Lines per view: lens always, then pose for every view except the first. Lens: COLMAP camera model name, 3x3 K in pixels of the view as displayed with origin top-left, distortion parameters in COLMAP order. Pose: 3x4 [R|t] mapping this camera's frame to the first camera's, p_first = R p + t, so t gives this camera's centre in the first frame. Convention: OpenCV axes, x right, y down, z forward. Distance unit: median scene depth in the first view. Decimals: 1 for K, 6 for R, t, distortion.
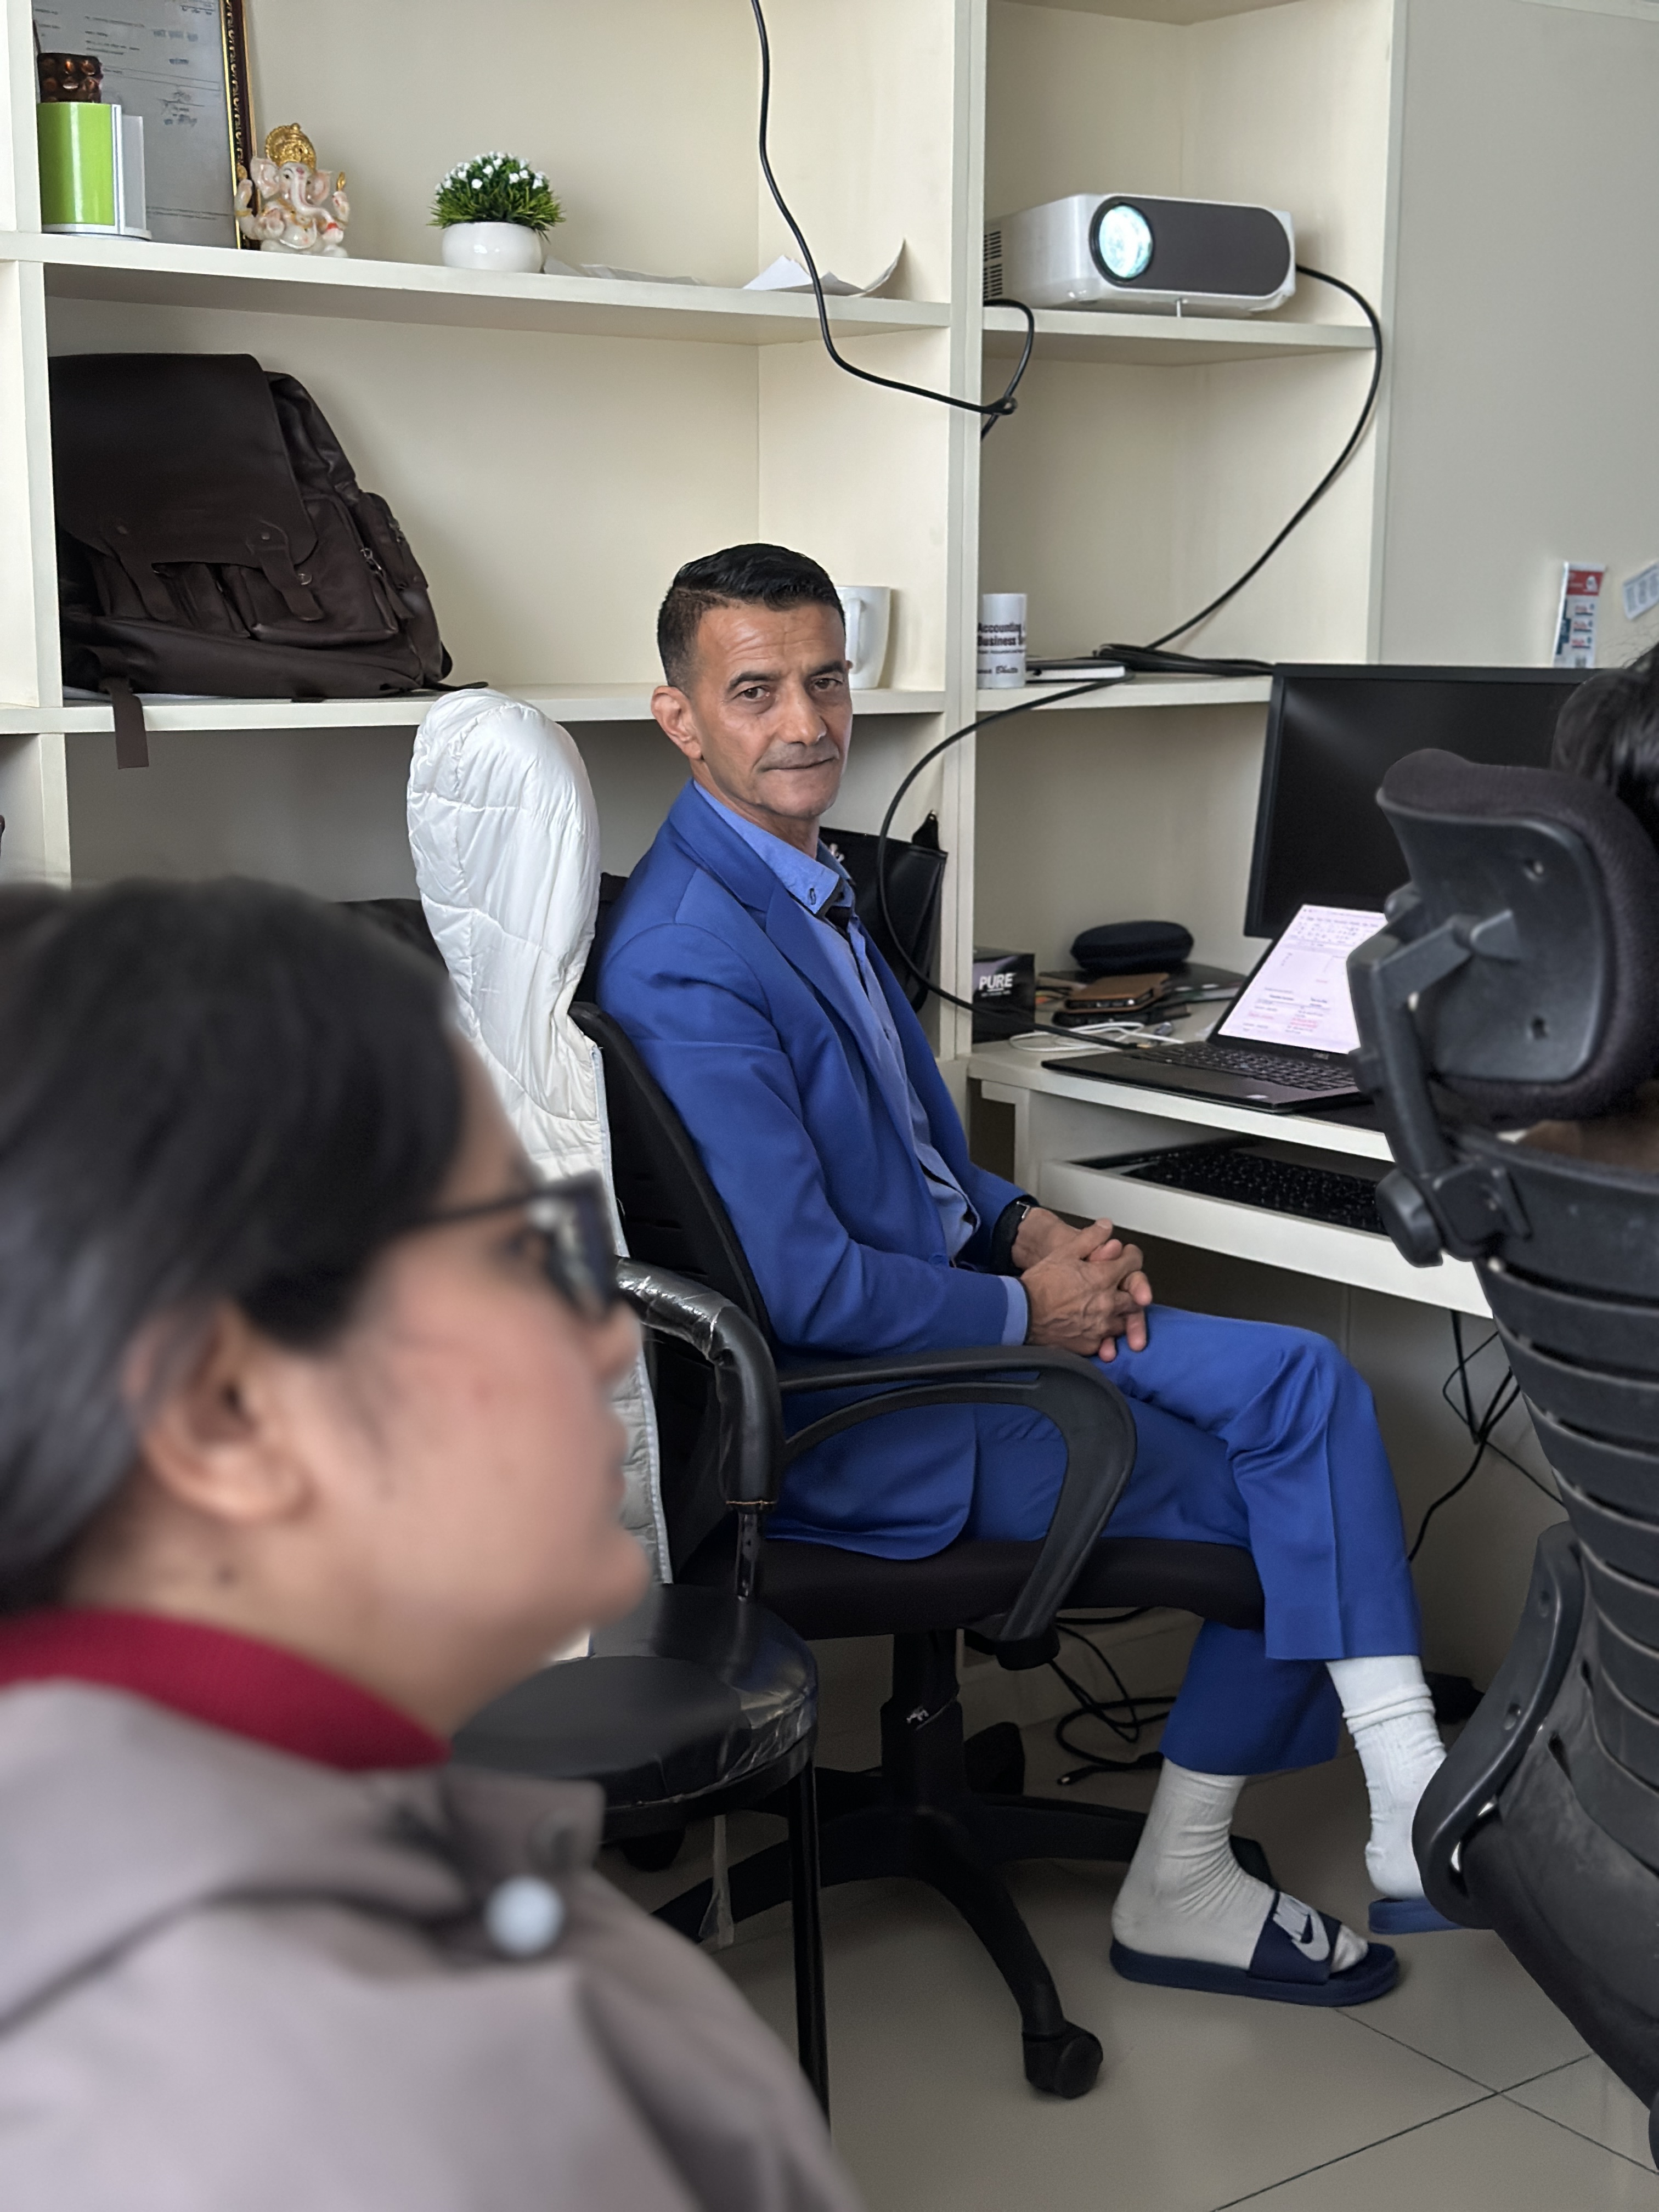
lens RADIAL K [[3147.1, 0, 829.5], [0, 3147.1, 1106.0], [0, 0, 1]] dist [0.133920, 0.044151]
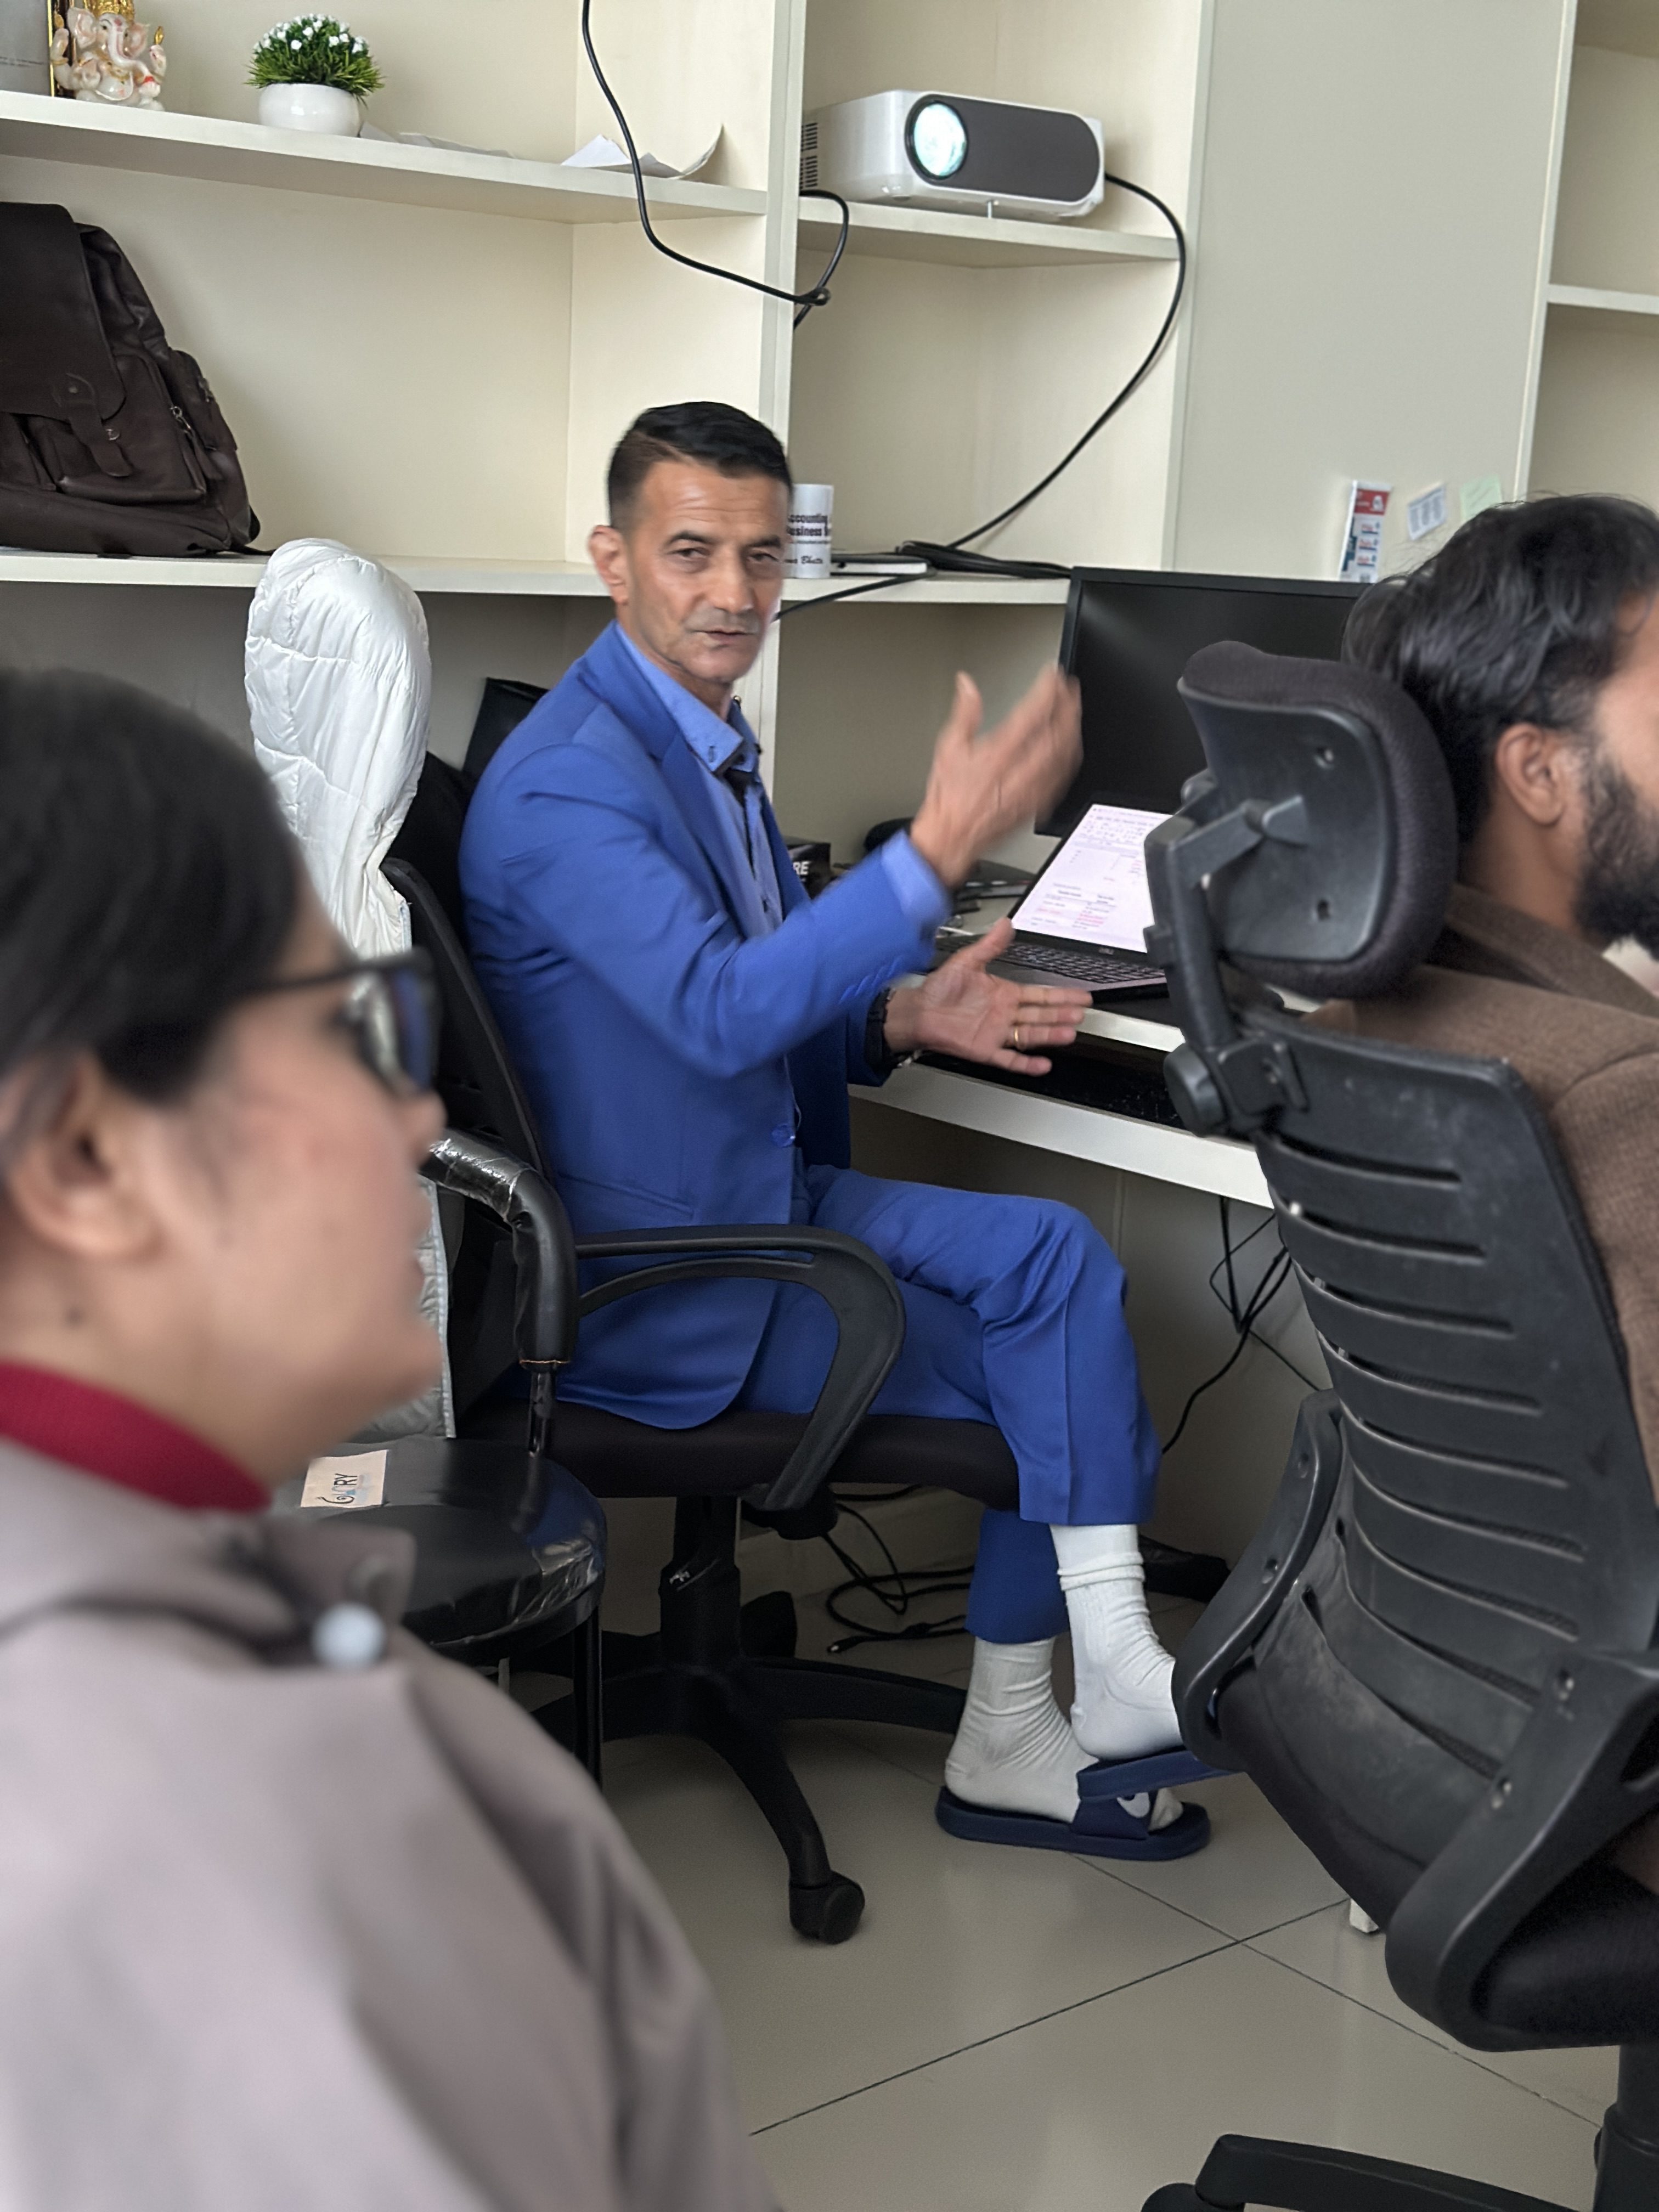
lens RADIAL K [[3164.9, 0, 829.5], [0, 3164.9, 1106.0], [0, 0, 1]] dist [0.183811, -0.393606]
pose [[0.996822, 0.029202, 0.074109, -0.009396], [-0.031215, 0.999171, 0.026148, 0.010665], [-0.073284, -0.028379, 0.996907, -0.025163]]
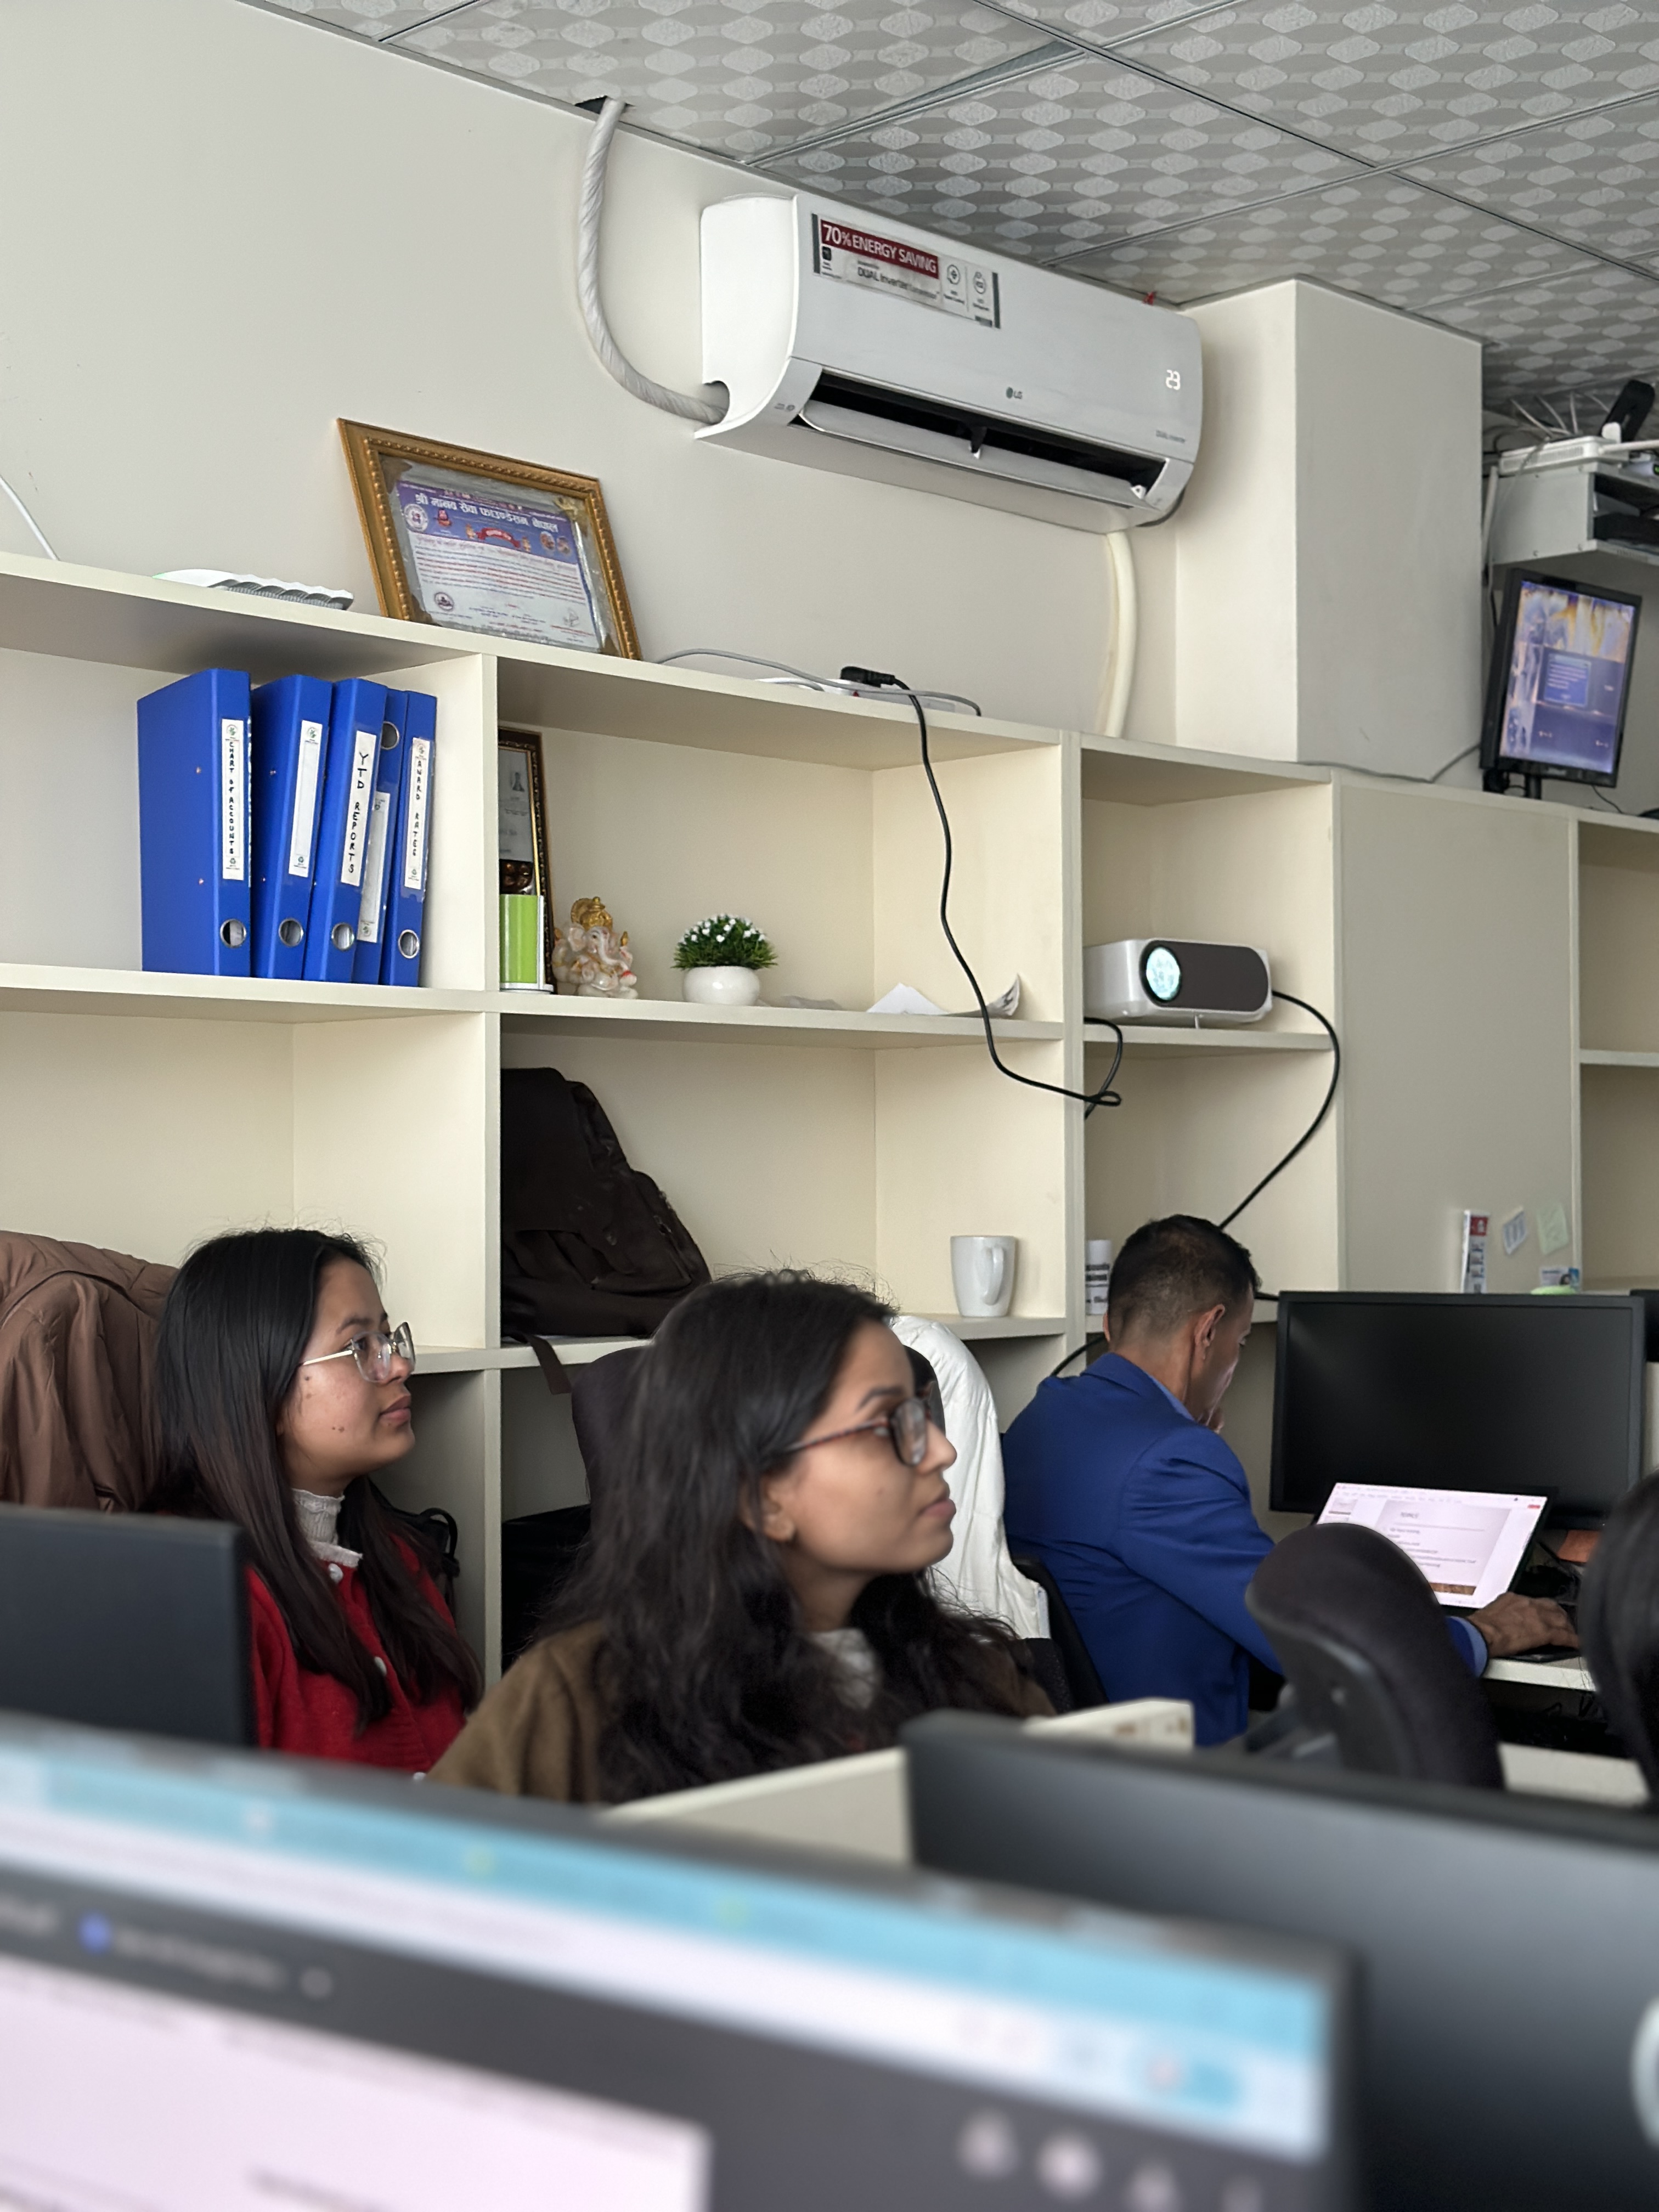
lens RADIAL K [[3147.1, 0, 829.5], [0, 3147.1, 1106.0], [0, 0, 1]] dist [0.133920, 0.044151]
pose [[0.983843, -0.008921, 0.178812, -0.296778], [0.043546, 0.980689, -0.190666, 0.022601], [-0.173658, 0.195372, 0.965232, -0.226143]]
